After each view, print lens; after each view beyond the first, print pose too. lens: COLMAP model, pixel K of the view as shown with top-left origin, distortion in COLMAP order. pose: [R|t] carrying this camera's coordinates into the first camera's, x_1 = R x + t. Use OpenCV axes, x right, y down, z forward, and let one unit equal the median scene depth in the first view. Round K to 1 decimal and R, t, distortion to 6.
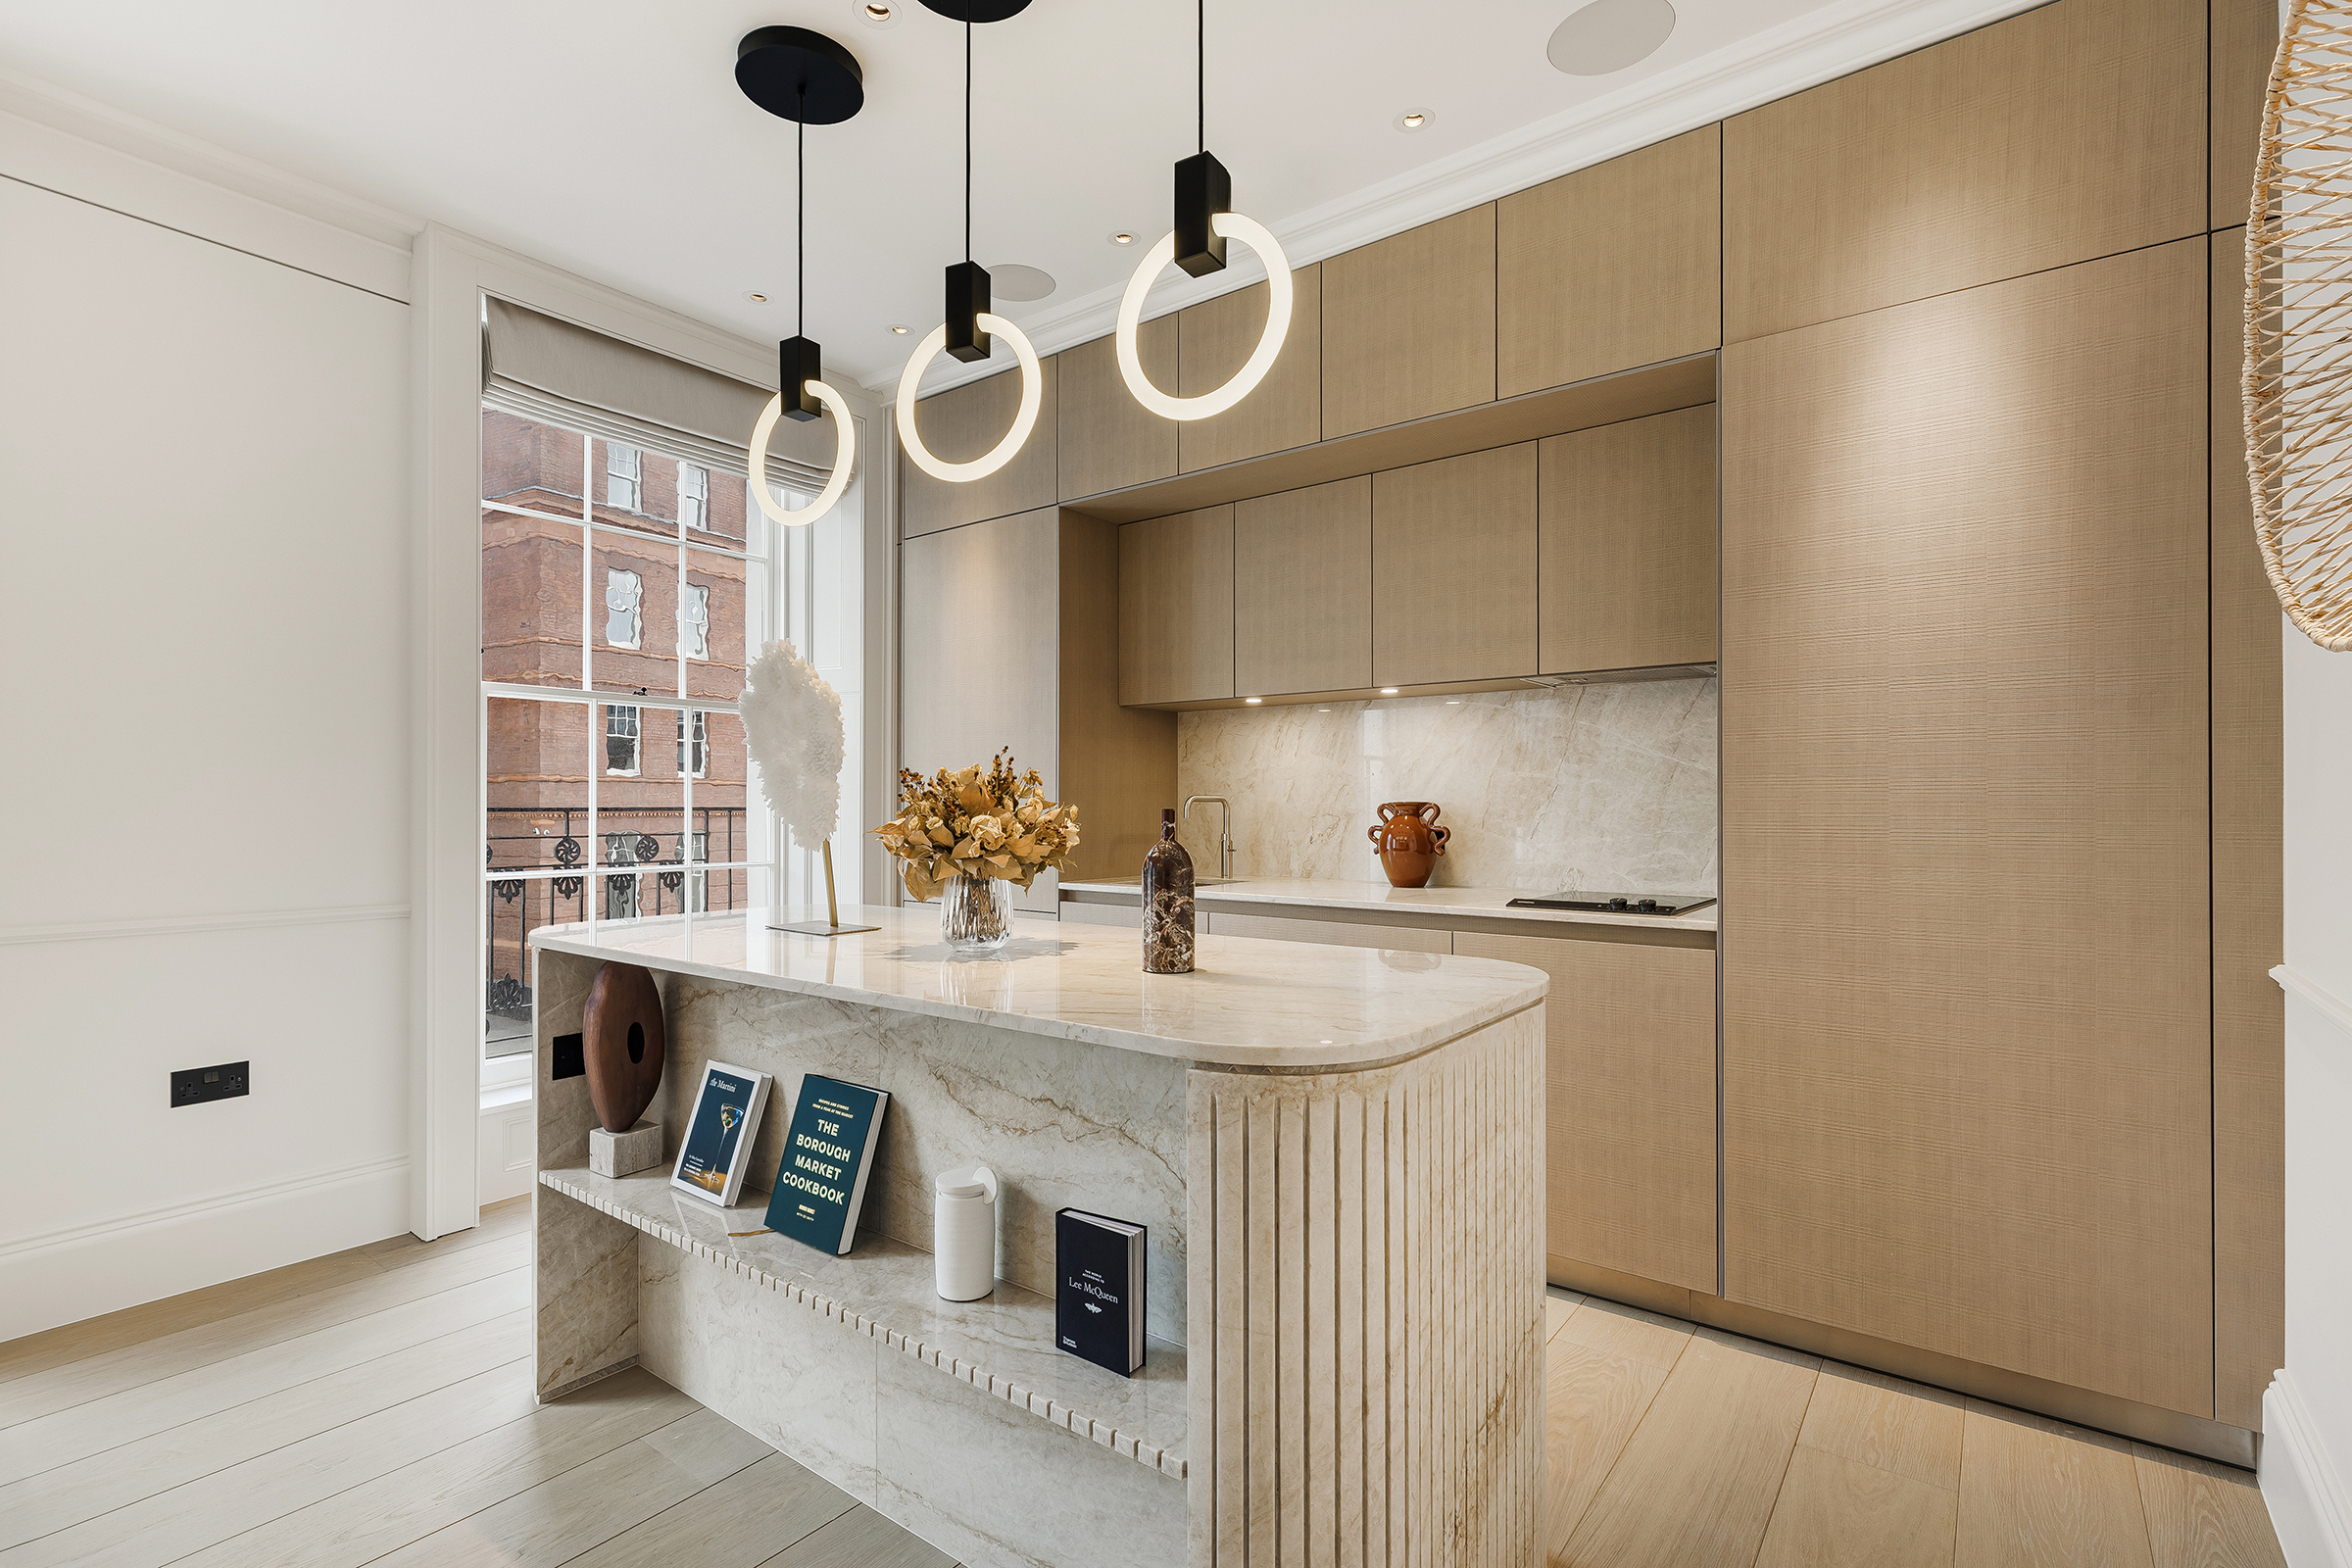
lens RADIAL K [[1094.9, 0, 1116.0], [0, 1094.9, 800.7], [0, 0, 1]] dist [-0.000392, 0.000860]
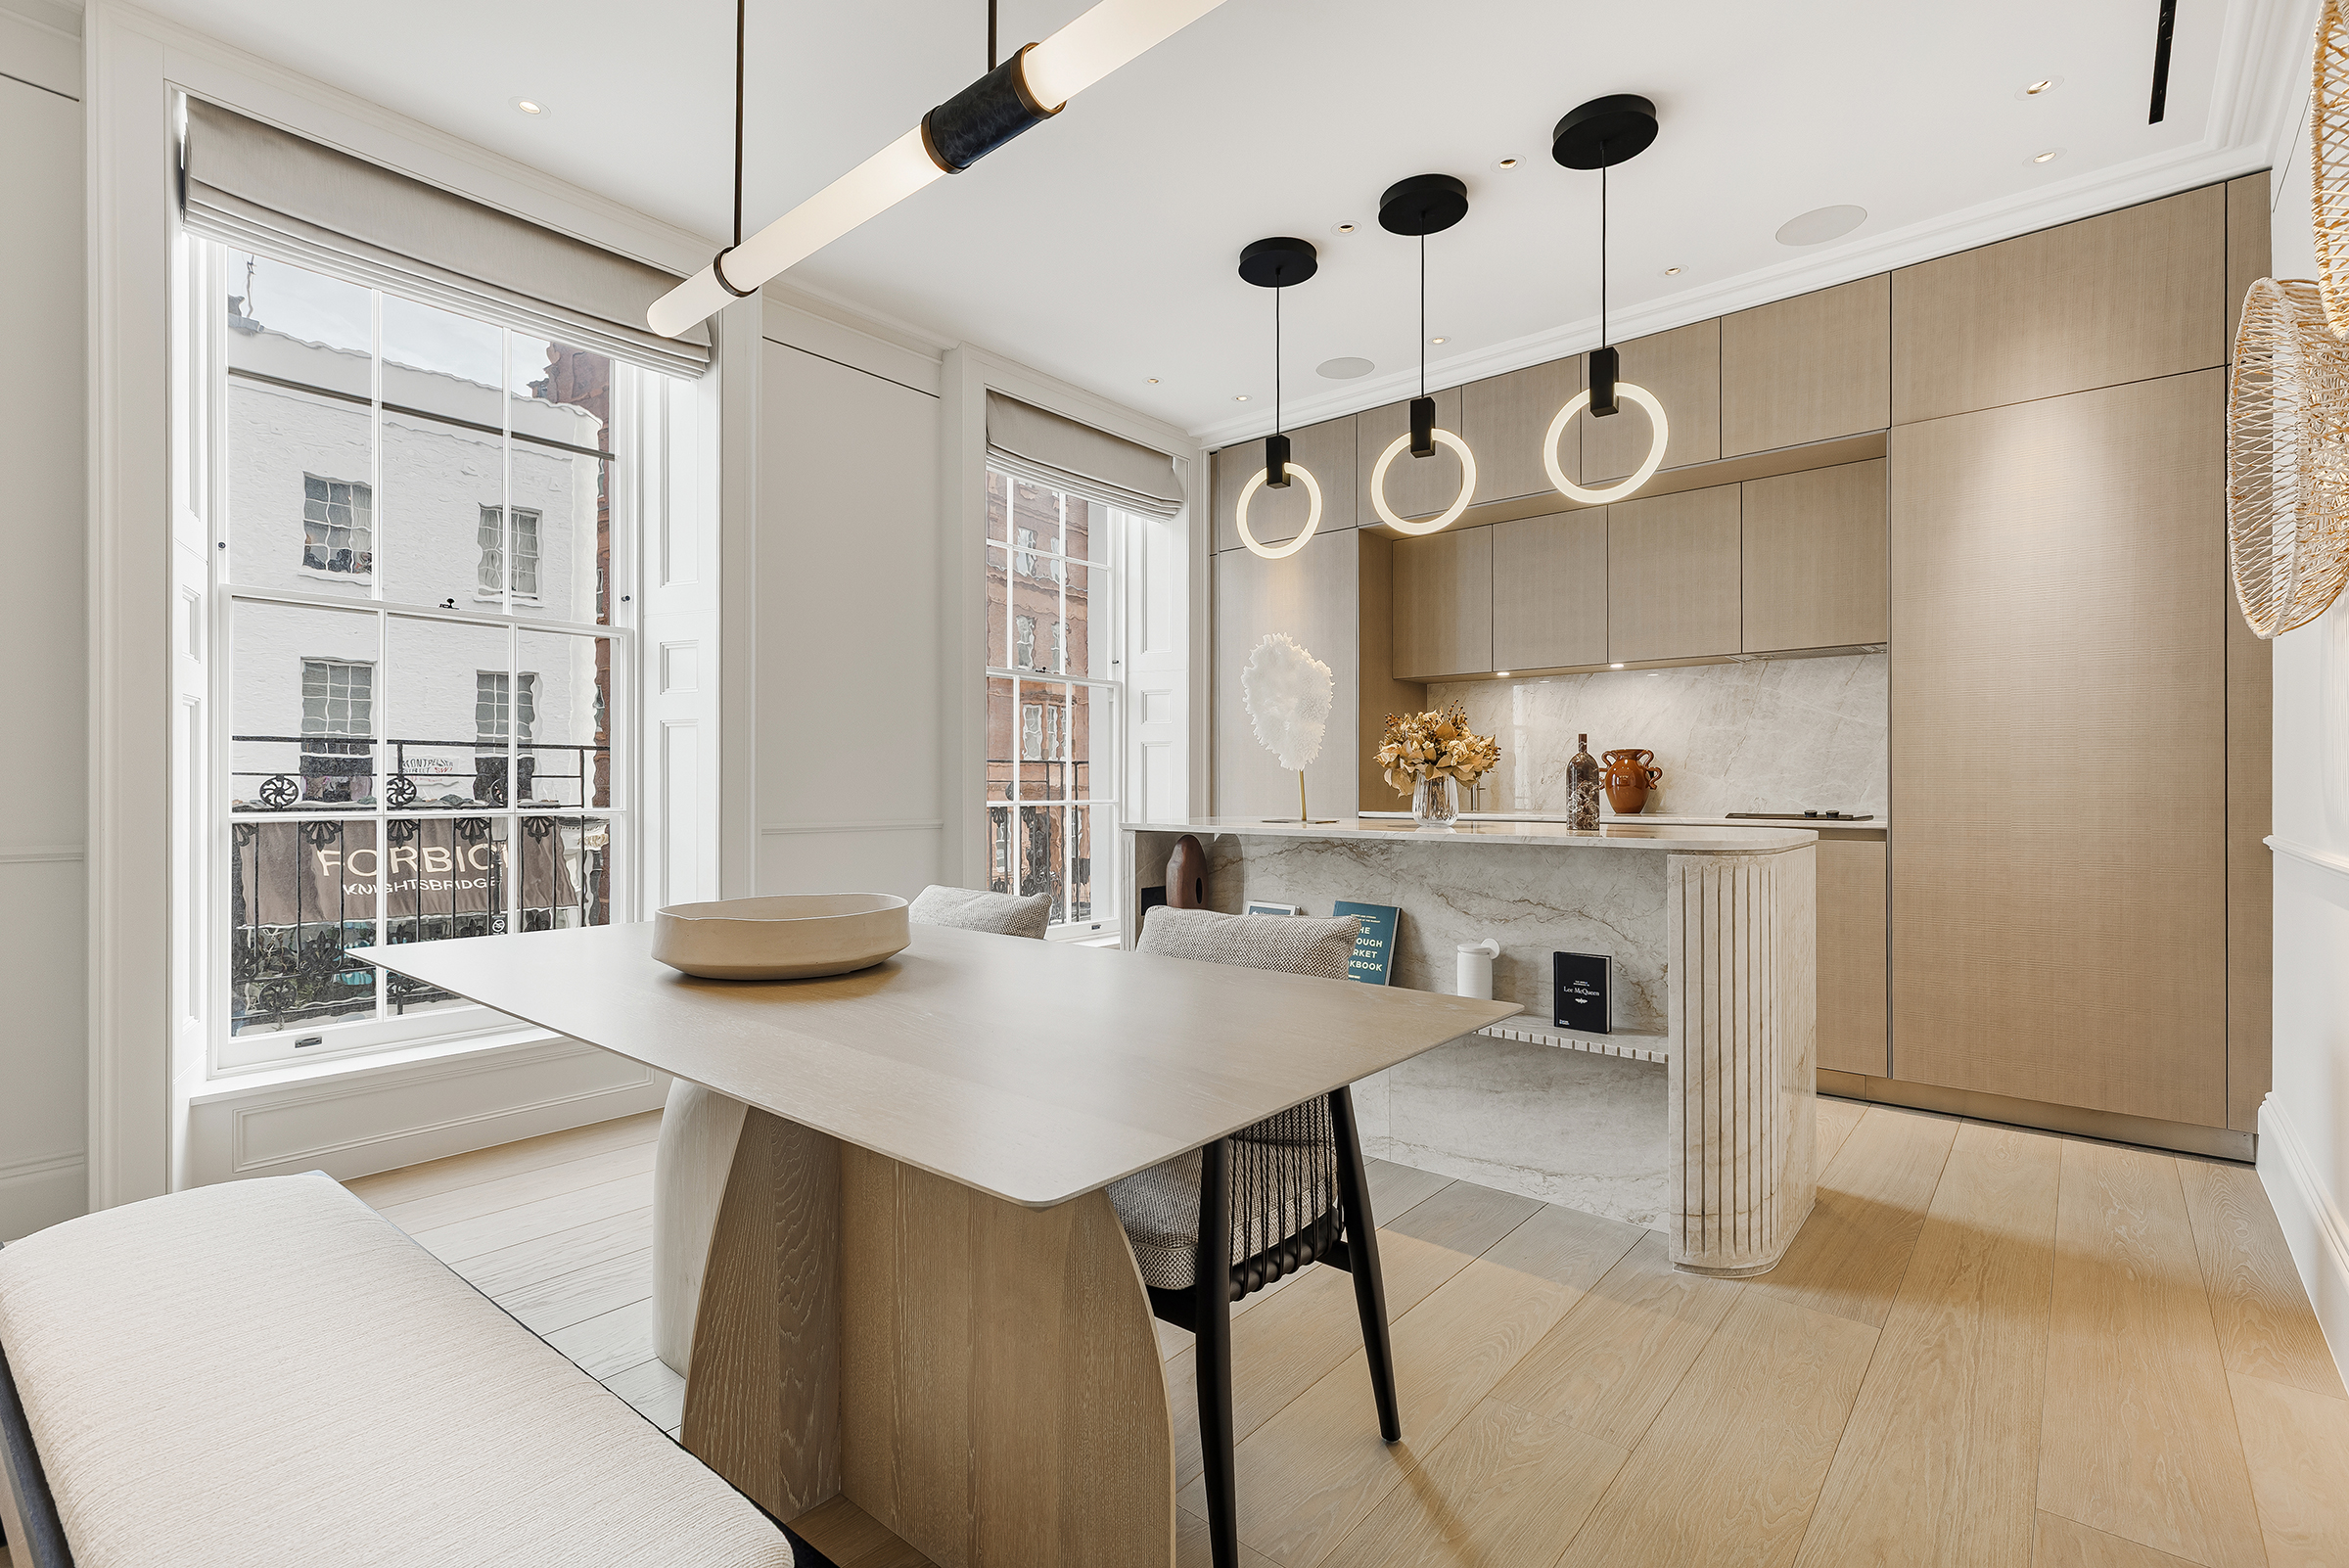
lens RADIAL K [[1068.9, 0, 1163.1], [0, 1068.9, 782.9], [0, 0, 1]] dist [0.000821, 0.000000]
pose [[0.999570, -0.002461, -0.029222, -0.389108], [0.002585, 0.999988, 0.004190, 0.052277], [0.029212, -0.004263, 0.999564, -0.470517]]
